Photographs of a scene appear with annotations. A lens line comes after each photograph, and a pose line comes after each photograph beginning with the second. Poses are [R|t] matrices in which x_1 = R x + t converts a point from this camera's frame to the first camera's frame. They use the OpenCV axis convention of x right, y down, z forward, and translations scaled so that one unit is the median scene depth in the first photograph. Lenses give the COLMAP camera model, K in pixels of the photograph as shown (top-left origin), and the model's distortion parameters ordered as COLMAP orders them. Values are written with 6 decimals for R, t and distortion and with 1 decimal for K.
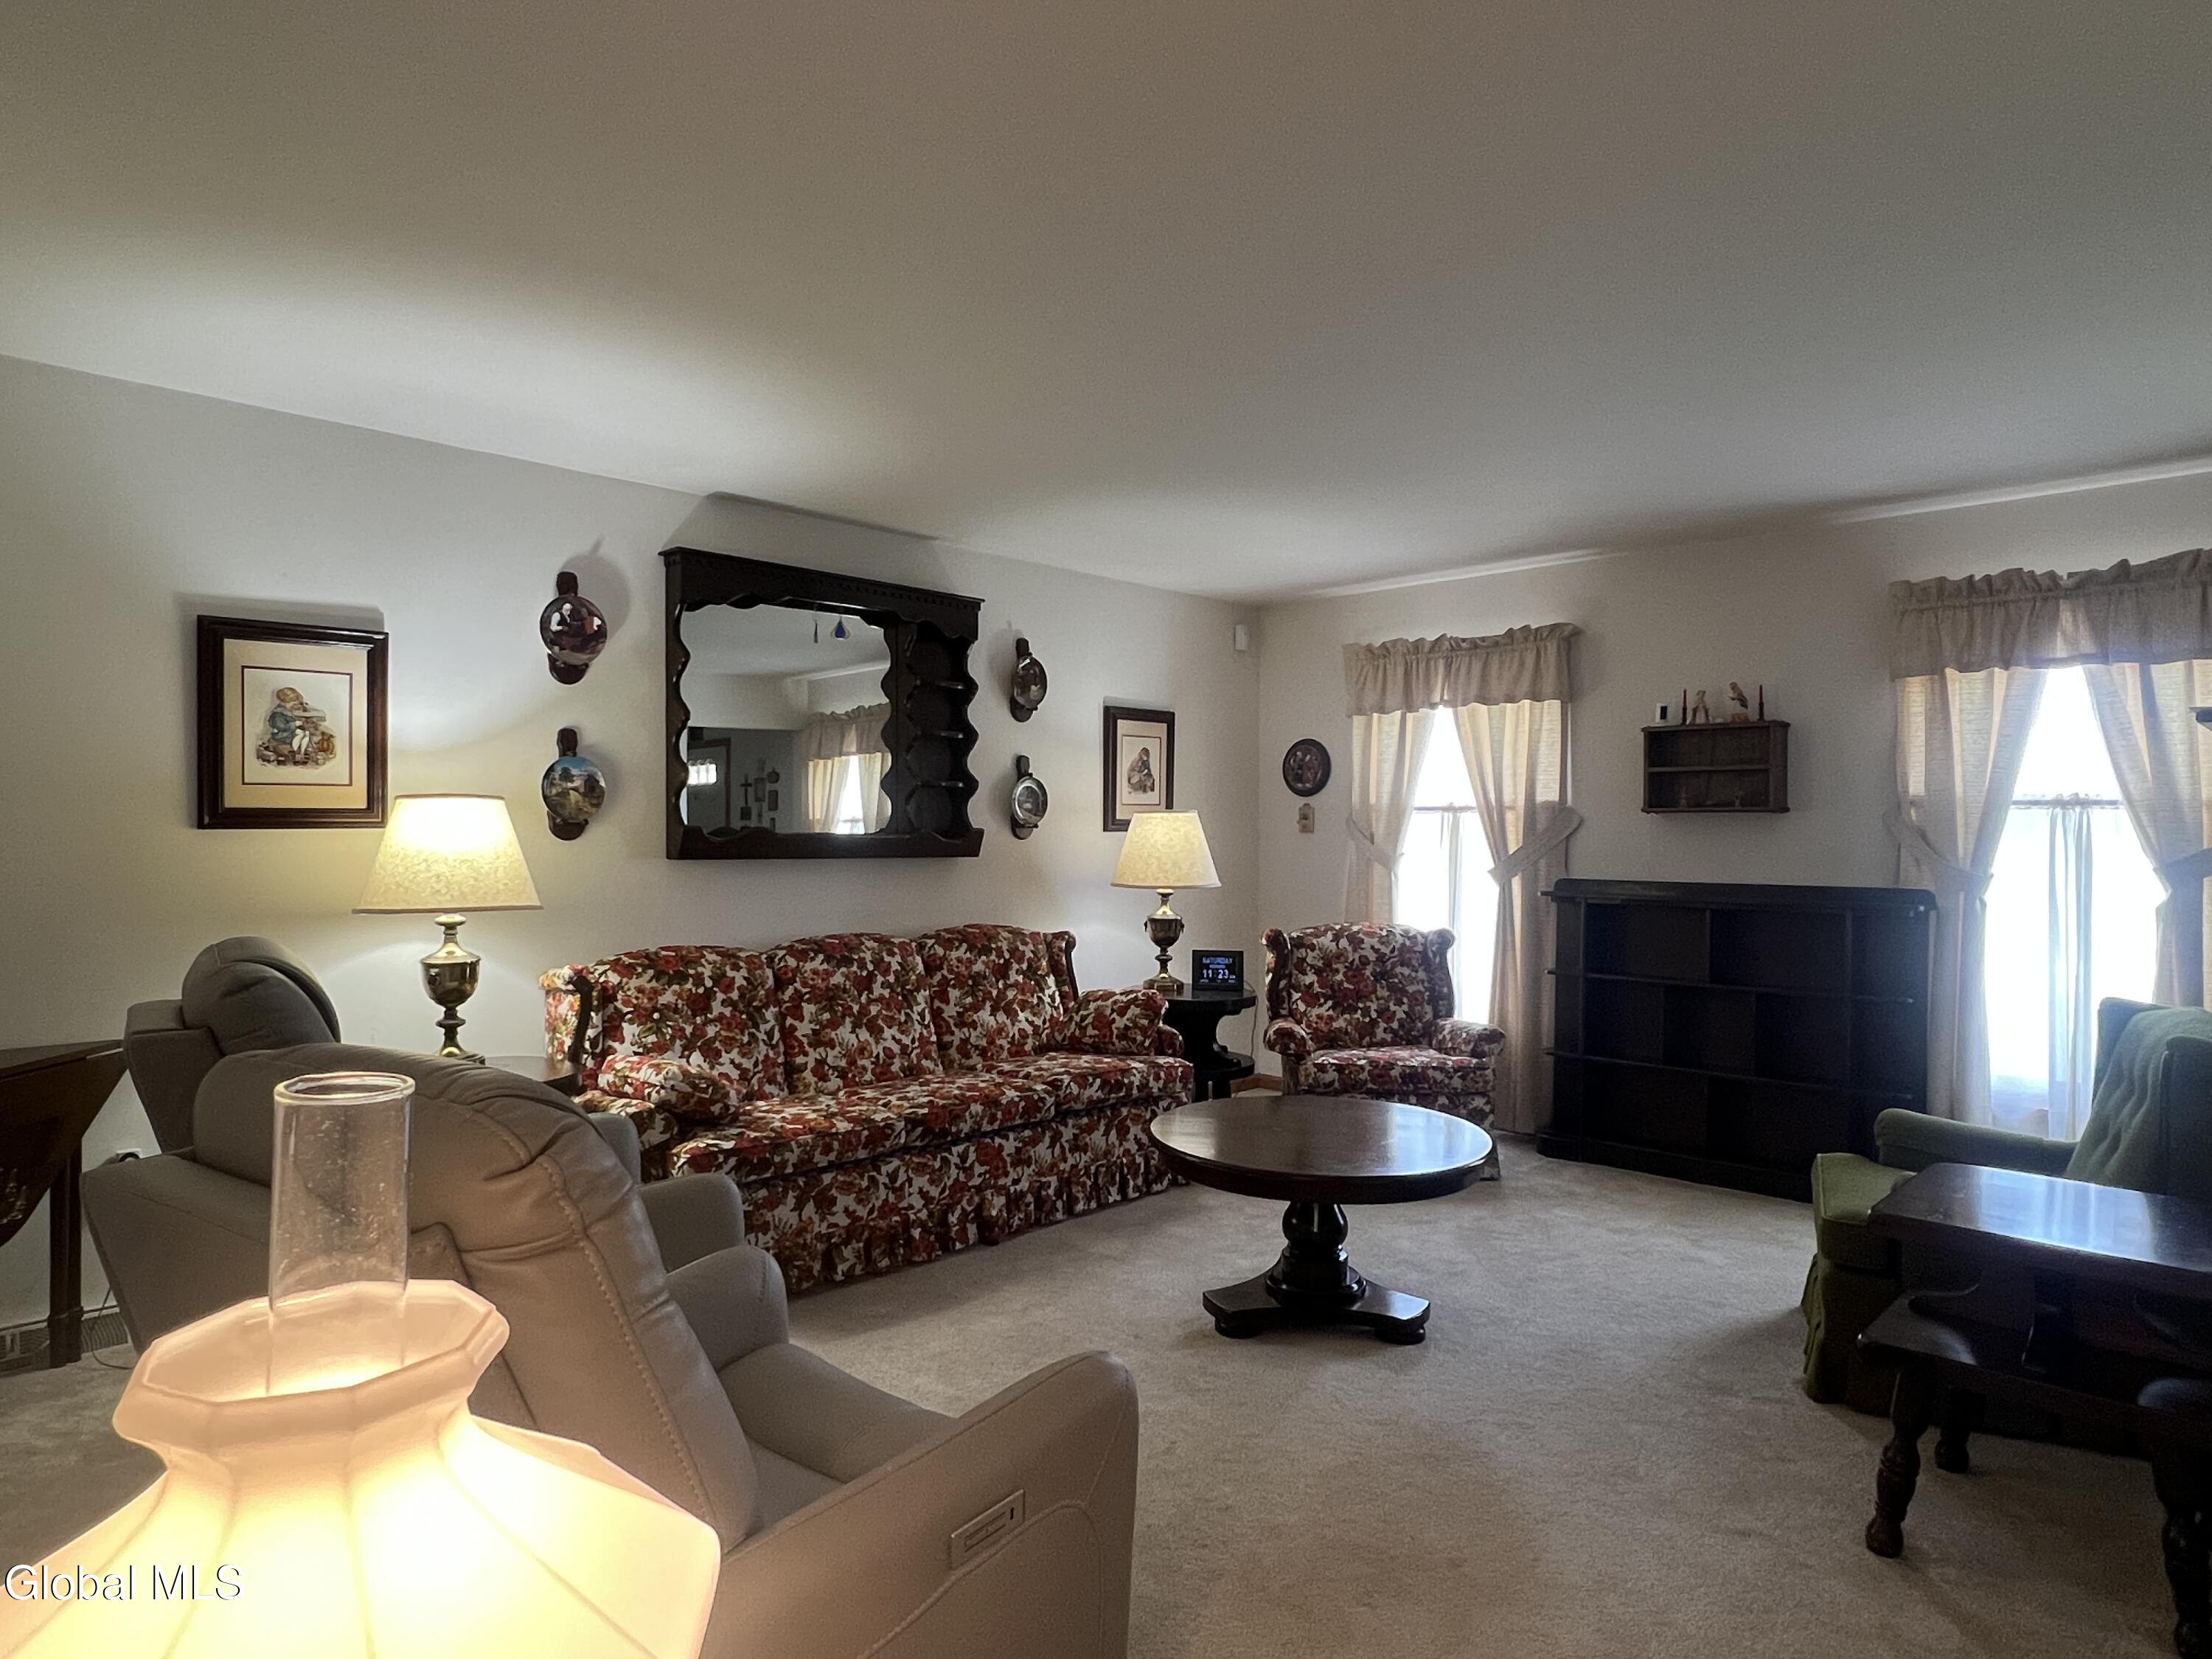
lens RADIAL K [[1366.3, 0, 1106.0], [0, 1366.3, 829.5], [0, 0, 1]] dist [0.033098, -0.000070]
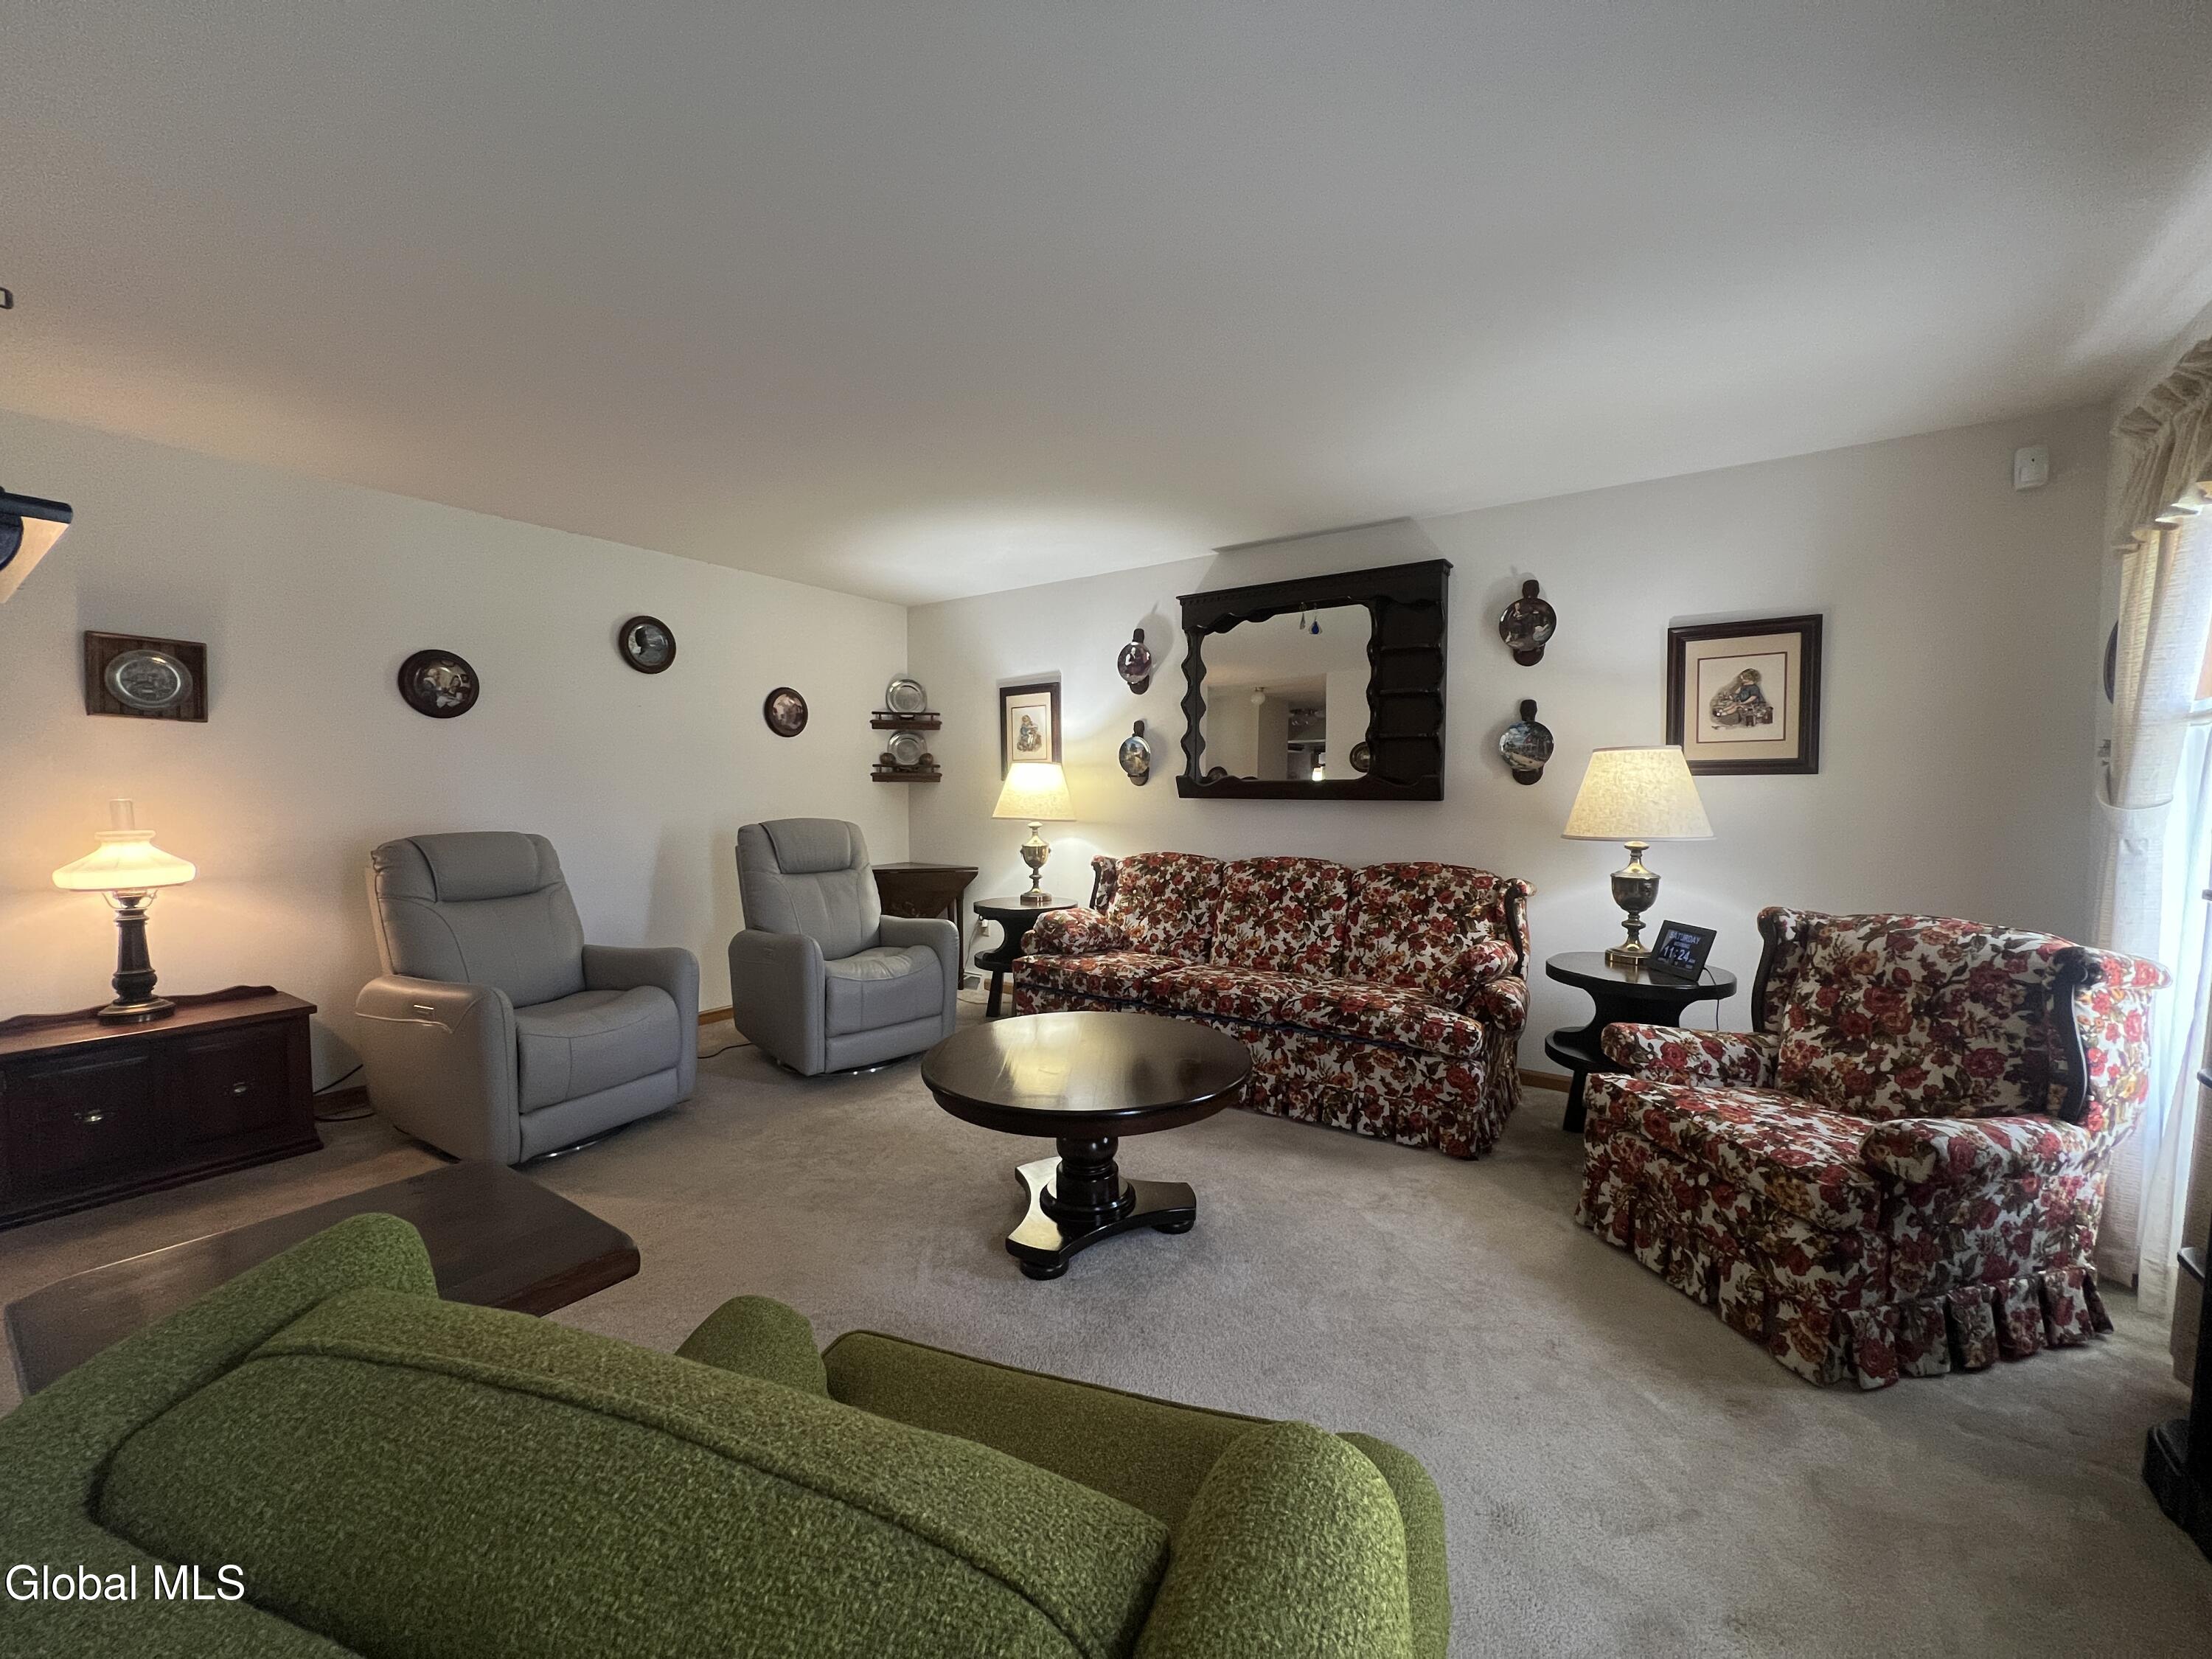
lens RADIAL K [[912.6, 0, 1107.1], [0, 912.6, 819.8], [0, 0, 1]] dist [0.000230, -0.000014]
pose [[0.139292, 0.031326, -0.989756, 0.645702], [0.004037, 0.999473, 0.032202, 0.011897], [0.990243, -0.008481, 0.139093, 0.701916]]
